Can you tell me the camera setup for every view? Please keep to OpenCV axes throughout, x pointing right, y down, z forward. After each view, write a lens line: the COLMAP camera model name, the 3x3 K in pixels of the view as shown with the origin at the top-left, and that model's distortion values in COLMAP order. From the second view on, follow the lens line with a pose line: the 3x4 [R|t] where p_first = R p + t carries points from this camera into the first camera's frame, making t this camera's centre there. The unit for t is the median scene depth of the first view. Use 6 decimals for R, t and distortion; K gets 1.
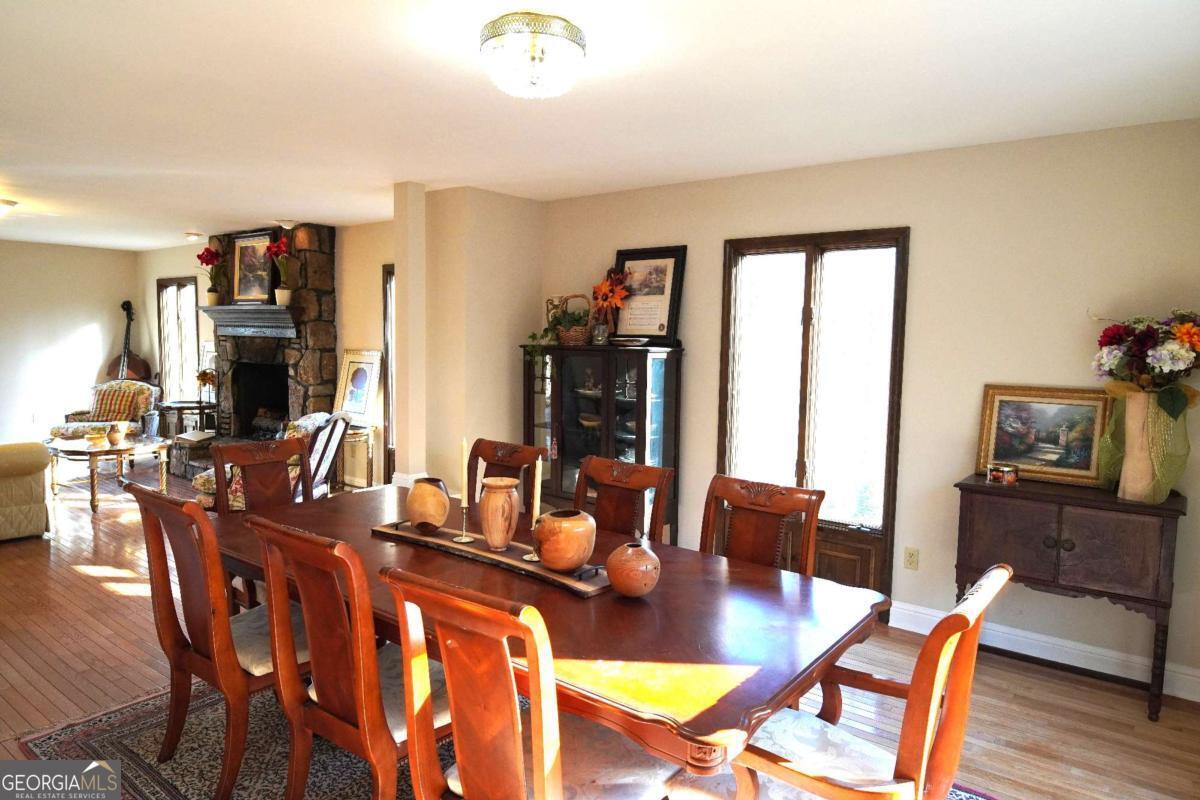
lens RADIAL K [[746.6, 0, 605.7], [0, 746.6, 403.3], [0, 0, 1]] dist [0.036563, -0.055876]
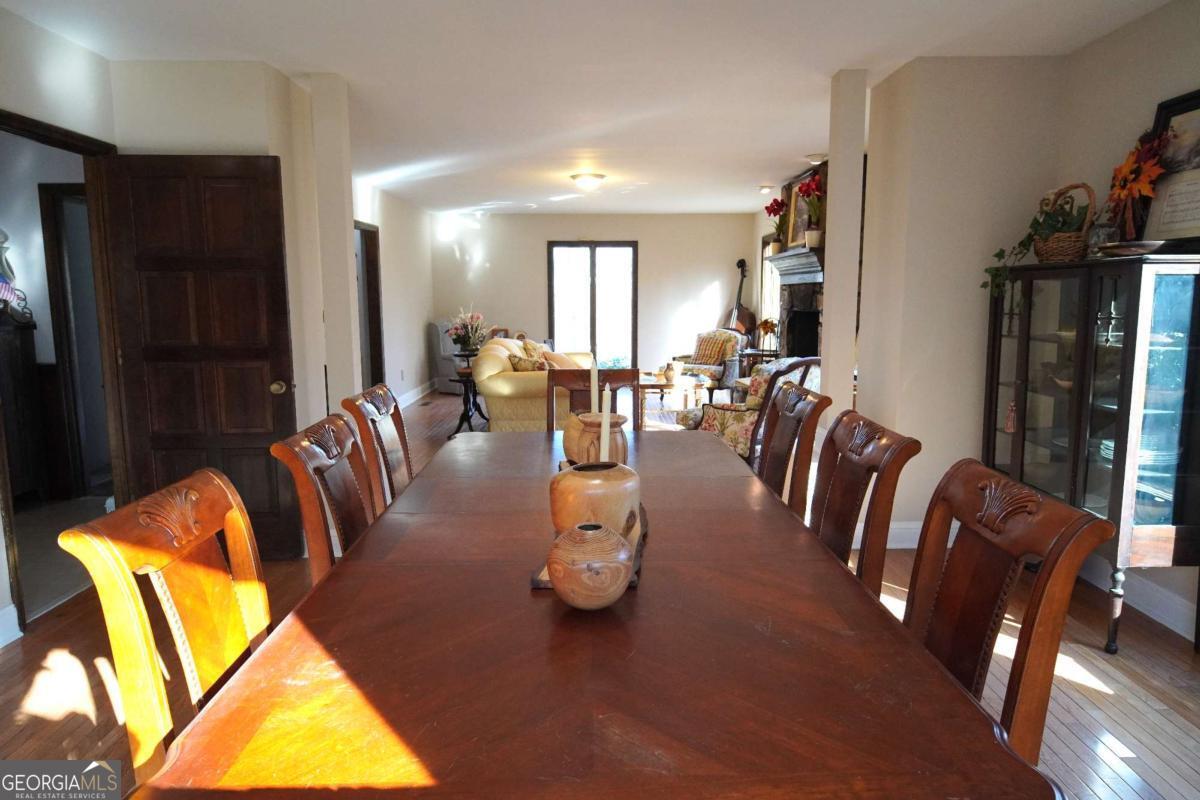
lens RADIAL K [[752.5, 0, 600.0], [0, 752.5, 400.0], [0, 0, 1]] dist [0.045995, -0.057941]
pose [[0.620502, 0.083767, -0.779718, 0.159351], [-0.052656, 0.996485, 0.065151, 0.012871], [0.782435, 0.000631, 0.622732, 0.186400]]
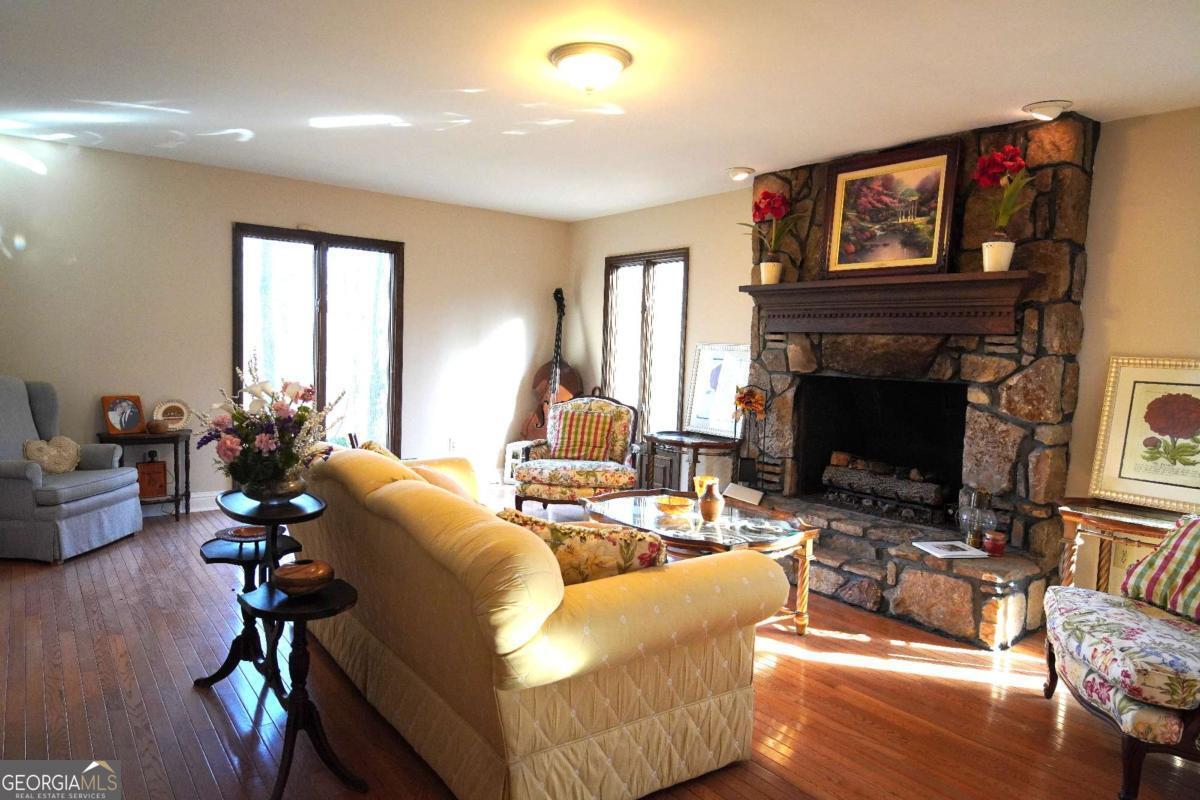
lens RADIAL K [[752.5, 0, 600.0], [0, 752.5, 400.0], [0, 0, 1]] dist [0.045995, -0.057941]
pose [[0.966681, 0.030336, -0.254180, -0.540844], [-0.036291, 0.999165, -0.018772, -0.019153], [0.253398, 0.027371, 0.966975, 0.395638]]
